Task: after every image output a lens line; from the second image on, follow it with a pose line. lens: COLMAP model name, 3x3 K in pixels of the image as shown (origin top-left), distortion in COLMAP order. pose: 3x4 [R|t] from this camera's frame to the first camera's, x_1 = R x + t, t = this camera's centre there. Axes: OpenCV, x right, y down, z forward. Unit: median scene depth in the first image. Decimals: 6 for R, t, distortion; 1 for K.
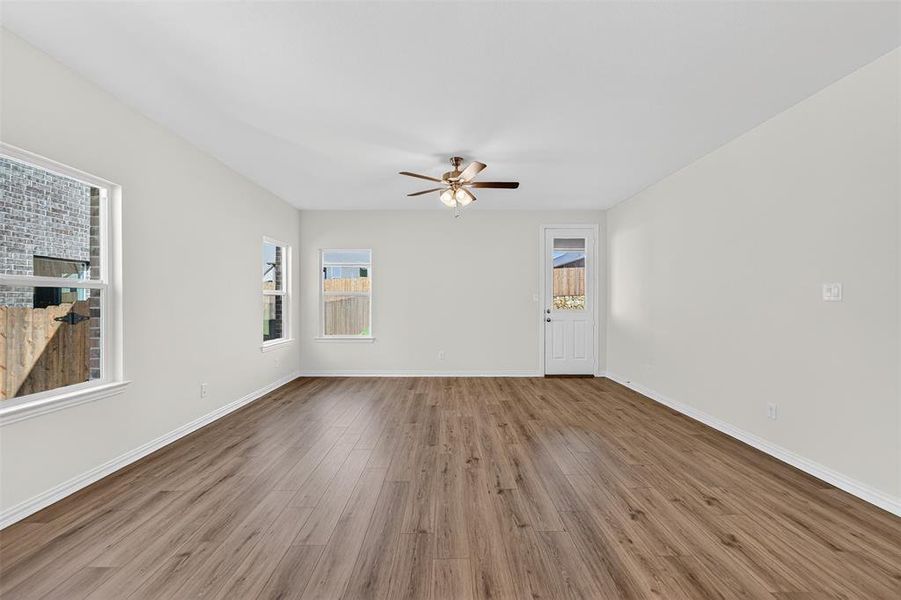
lens RADIAL K [[370.4, 0, 457.2], [0, 370.4, 302.4], [0, 0, 1]] dist [0.003428, 0.000411]
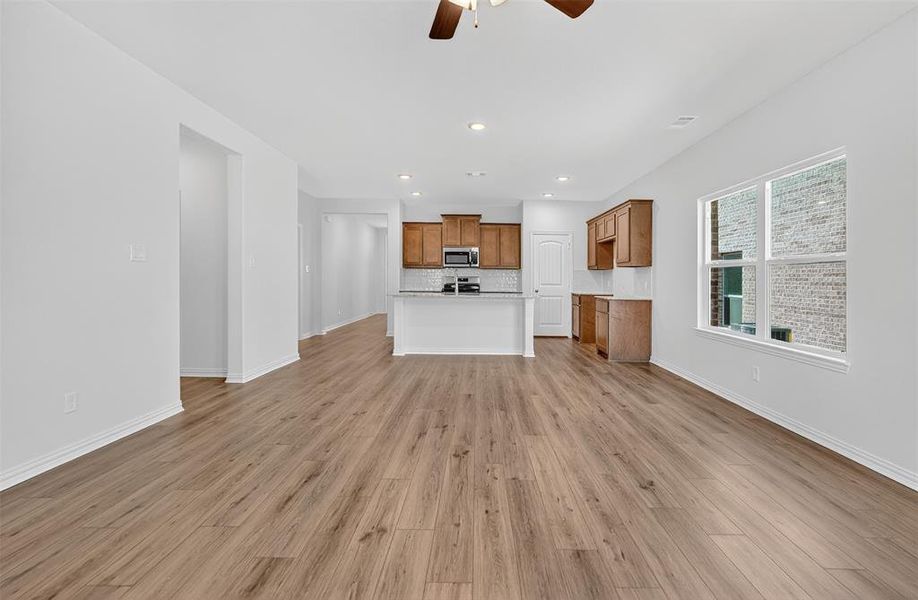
lens RADIAL K [[390.3, 0, 477.1], [0, 390.3, 276.3], [0, 0, 1]] dist [-0.000275, -0.000410]
pose [[-0.999449, -0.017204, 0.028369, -0.012448], [-0.017340, 0.999839, -0.004570, 0.019911], [-0.028285, -0.005060, -0.999587, 1.764227]]
